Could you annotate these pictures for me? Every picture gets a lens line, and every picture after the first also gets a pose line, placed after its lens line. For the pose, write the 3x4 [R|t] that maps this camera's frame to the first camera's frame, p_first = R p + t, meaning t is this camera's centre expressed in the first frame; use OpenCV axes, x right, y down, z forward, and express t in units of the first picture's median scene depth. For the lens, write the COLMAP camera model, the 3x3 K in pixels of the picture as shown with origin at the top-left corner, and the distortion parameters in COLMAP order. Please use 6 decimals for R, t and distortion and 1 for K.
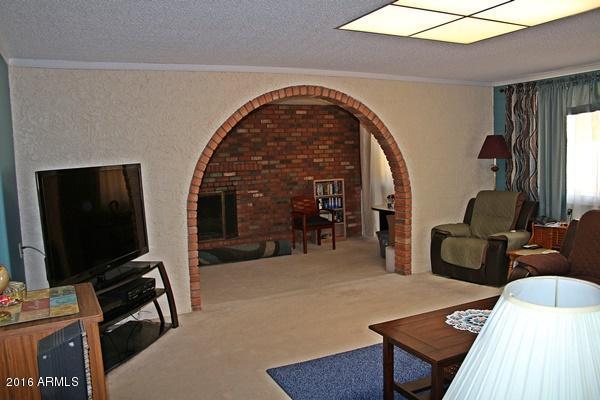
lens RADIAL K [[505.9, 0, 302.2], [0, 505.9, 209.4], [0, 0, 1]] dist [-0.004775, -0.001692]
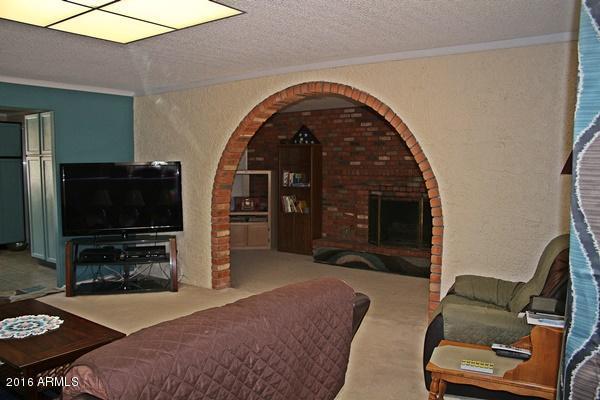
lens RADIAL K [[505.9, 0, 302.2], [0, 505.9, 209.4], [0, 0, 1]] dist [-0.004775, -0.001692]
pose [[0.431404, 0.111028, -0.895301, 0.813536], [-0.111875, 0.991322, 0.069028, -0.076368], [0.895195, 0.070383, 0.440082, 0.578609]]
